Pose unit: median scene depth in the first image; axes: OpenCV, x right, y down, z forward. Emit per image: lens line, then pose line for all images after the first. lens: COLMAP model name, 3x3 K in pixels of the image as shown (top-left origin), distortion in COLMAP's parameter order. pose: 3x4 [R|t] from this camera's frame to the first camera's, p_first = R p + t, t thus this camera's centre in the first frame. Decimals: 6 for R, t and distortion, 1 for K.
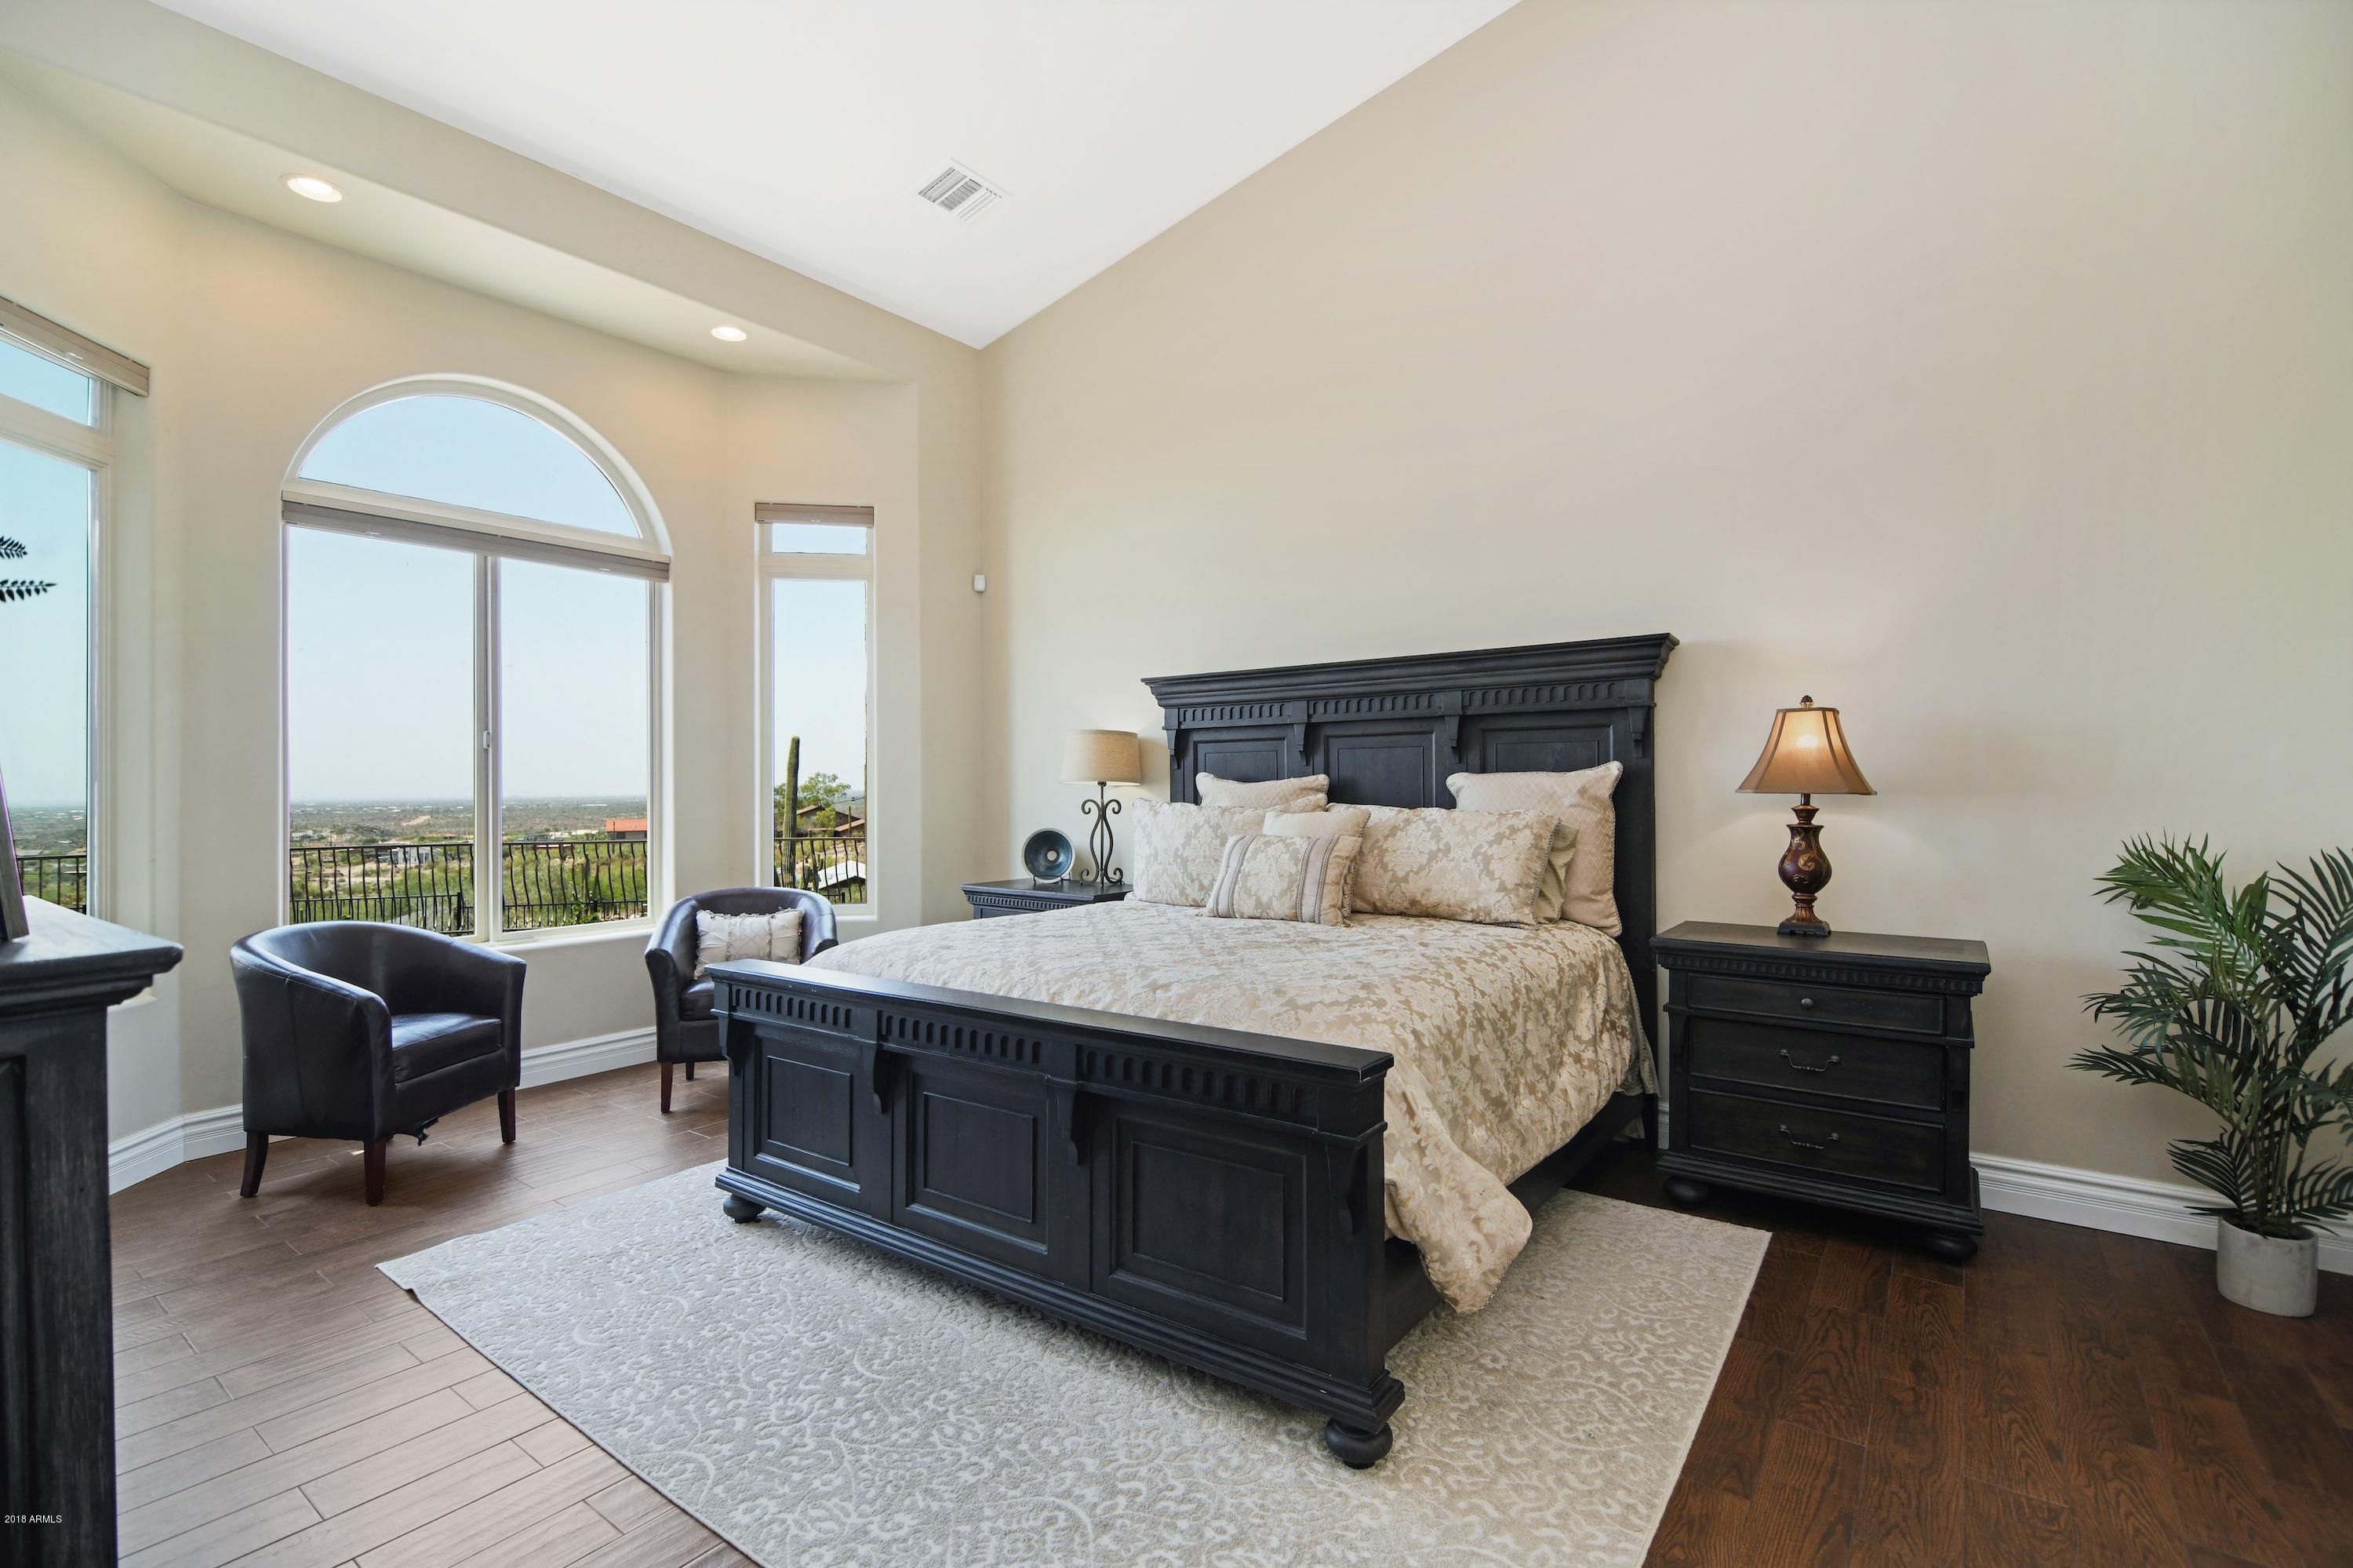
lens RADIAL K [[1074.2, 0, 1185.3], [0, 1074.2, 787.6], [0, 0, 1]] dist [0.005549, -0.007882]
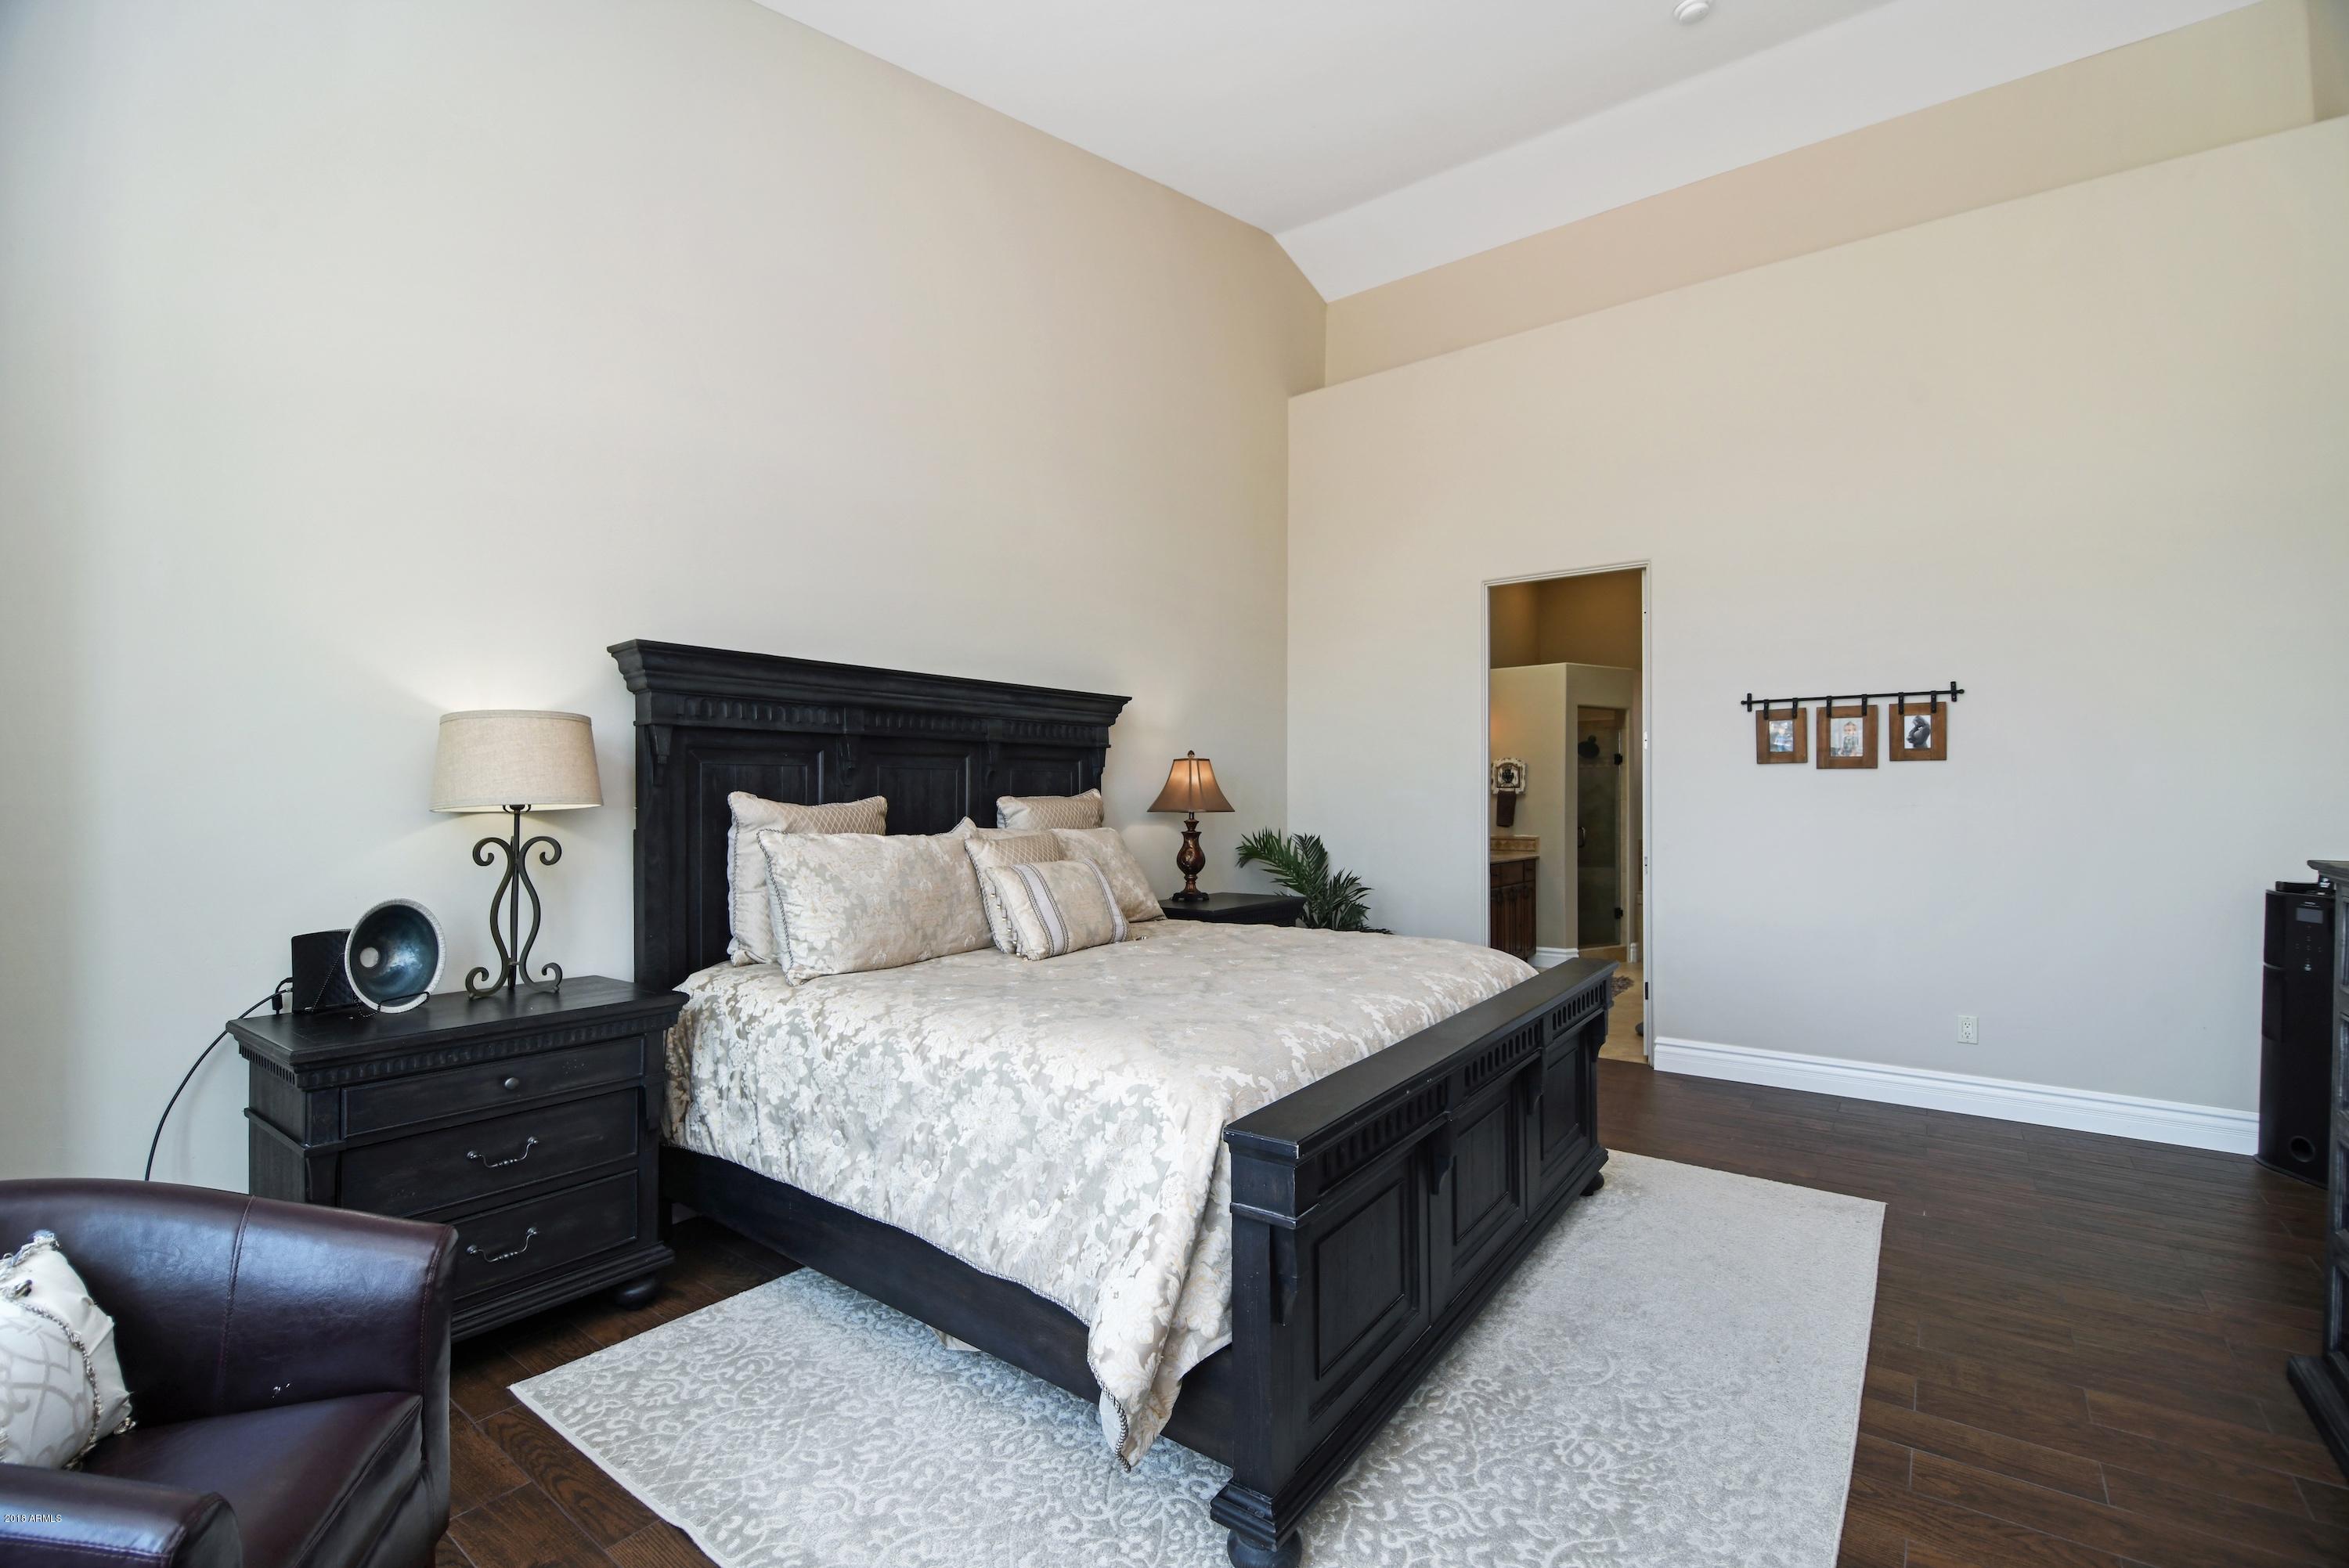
lens RADIAL K [[1010.2, 0, 1174.8], [0, 1010.2, 795.0], [0, 0, 1]] dist [-0.004978, -0.001998]
pose [[0.019023, 0.003871, 0.999812, -0.900159], [0.000860, 0.999992, -0.003888, -0.013302], [-0.999819, 0.000934, 0.019020, 0.968138]]
